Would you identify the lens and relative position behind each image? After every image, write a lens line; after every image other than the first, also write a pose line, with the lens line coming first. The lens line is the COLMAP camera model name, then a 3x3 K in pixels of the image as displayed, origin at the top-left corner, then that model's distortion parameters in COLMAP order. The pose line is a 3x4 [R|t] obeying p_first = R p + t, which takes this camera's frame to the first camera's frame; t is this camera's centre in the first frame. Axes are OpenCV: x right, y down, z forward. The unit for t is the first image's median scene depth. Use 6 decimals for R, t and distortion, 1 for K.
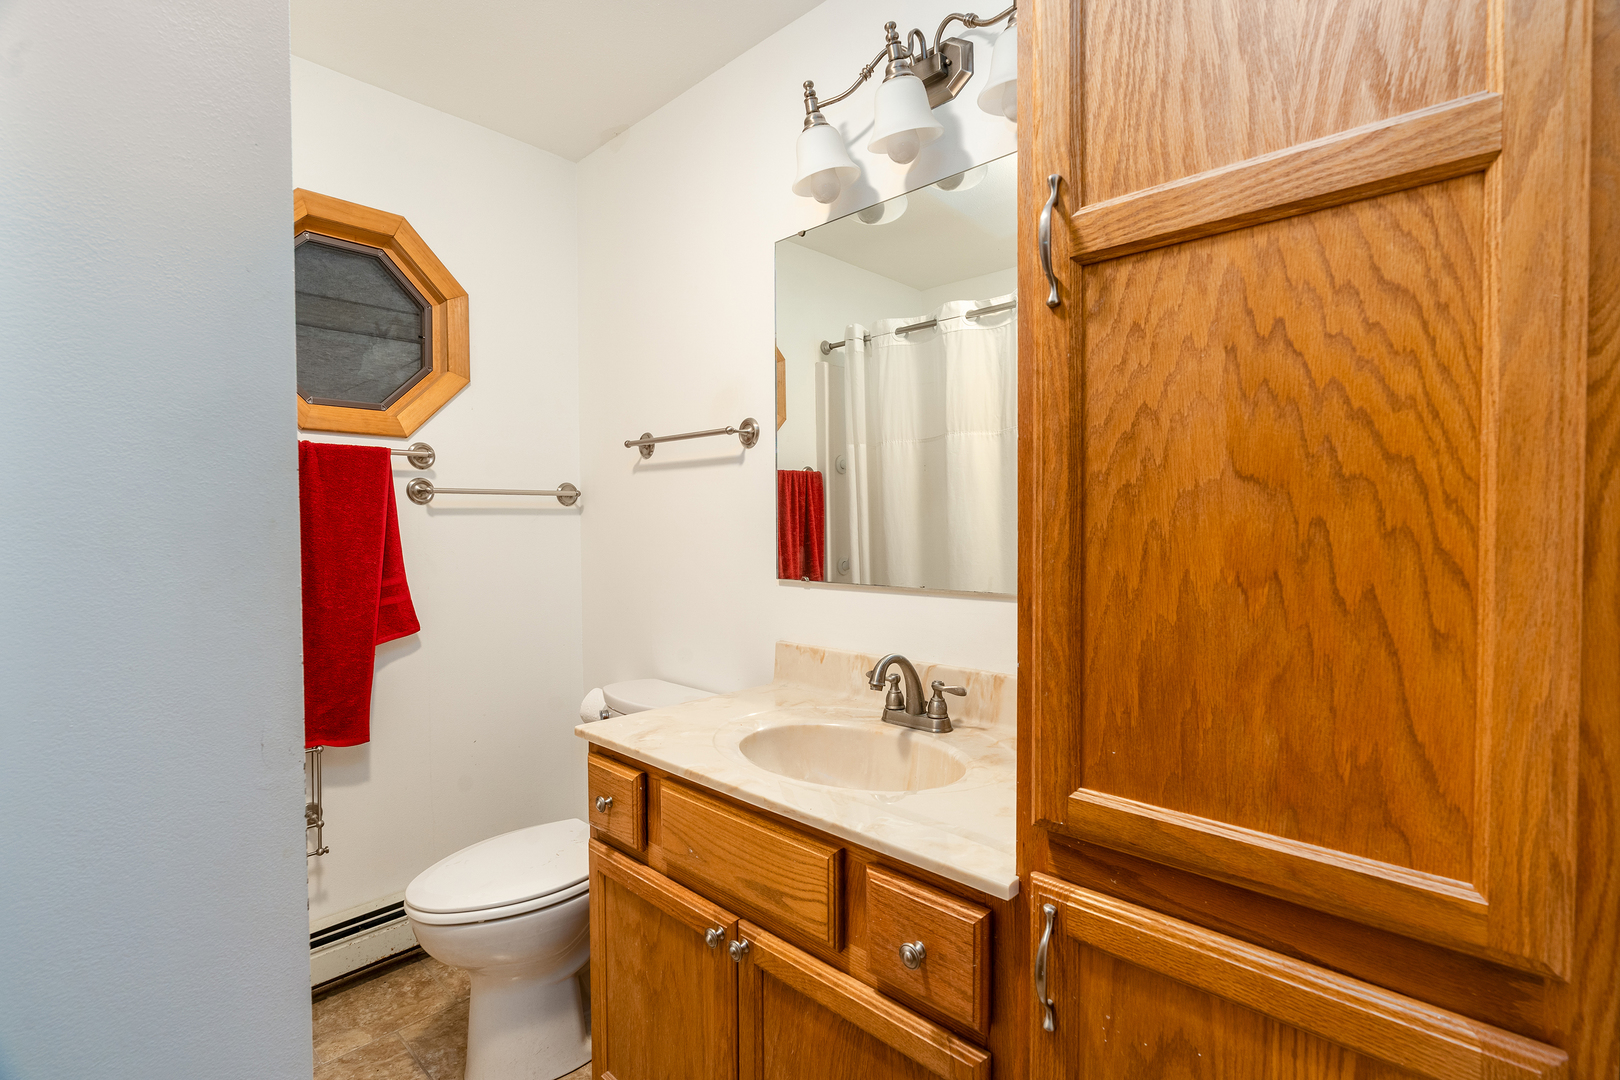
lens RADIAL K [[723.5, 0, 796.4], [0, 723.5, 530.7], [0, 0, 1]] dist [-0.002677, -0.000156]
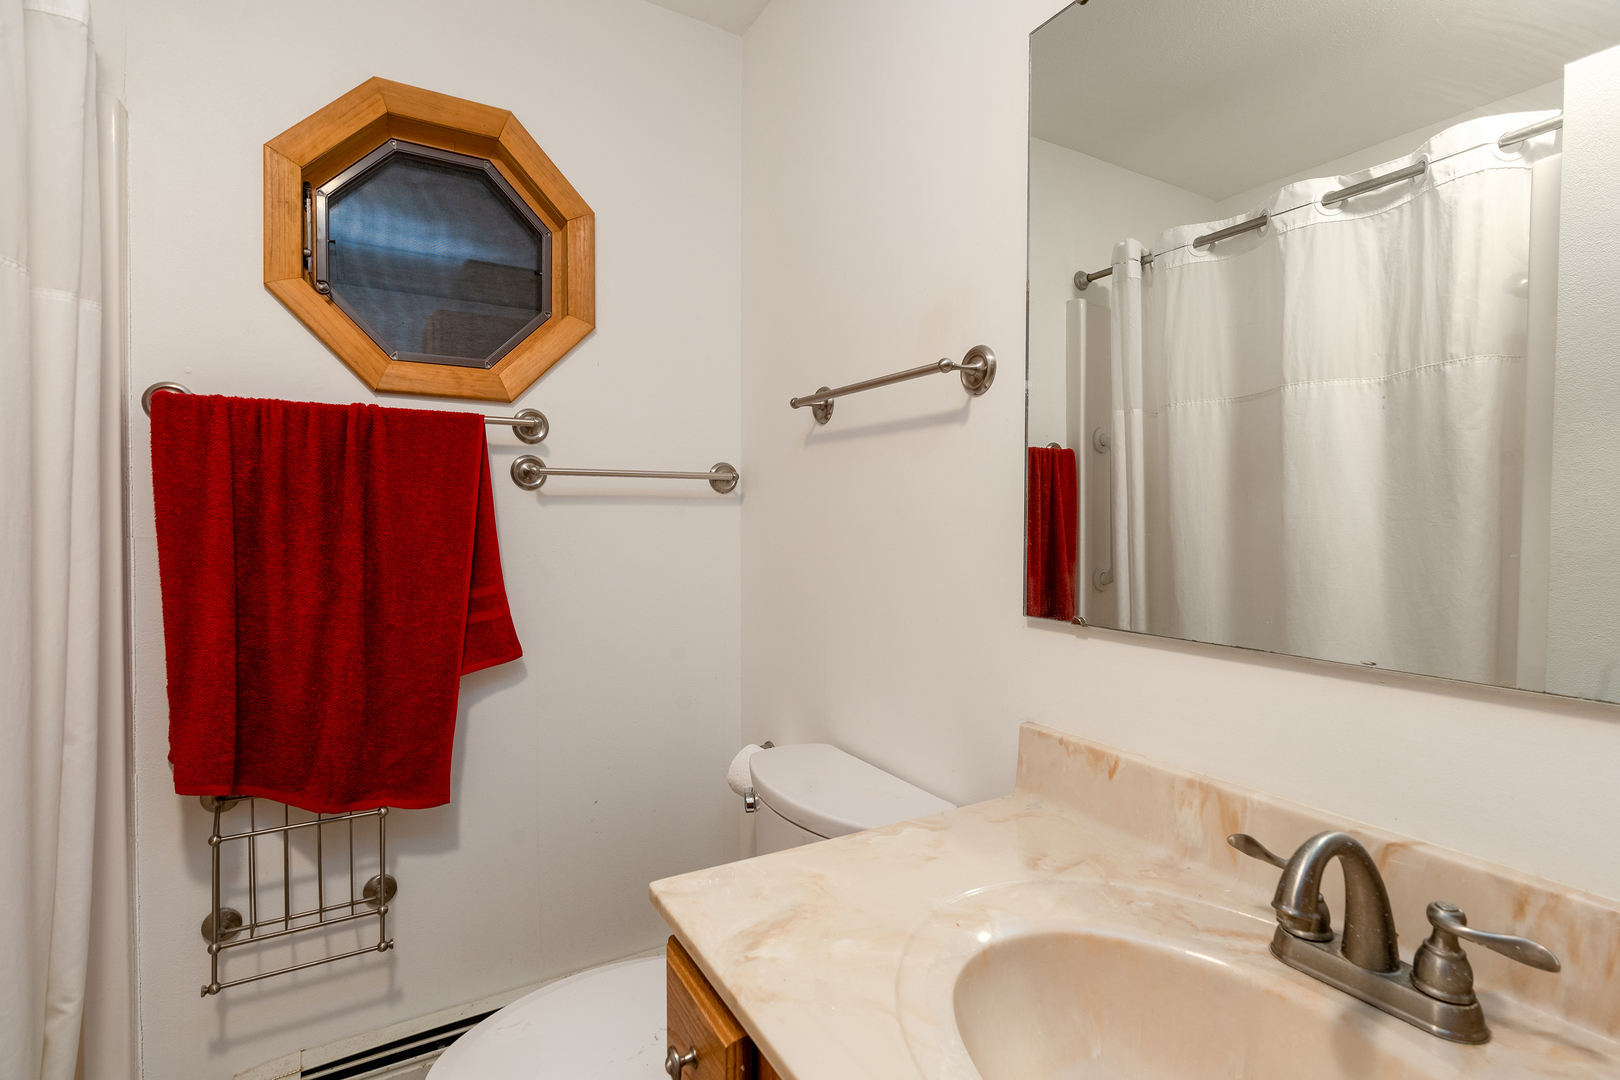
lens RADIAL K [[744.6, 0, 767.8], [0, 744.6, 528.0], [0, 0, 1]] dist [-0.014135, -0.000071]
pose [[0.947019, 0.015472, -0.320804, -0.029804], [-0.013924, 0.999878, 0.007117, -0.005356], [0.320875, -0.002273, 0.947119, 0.346898]]
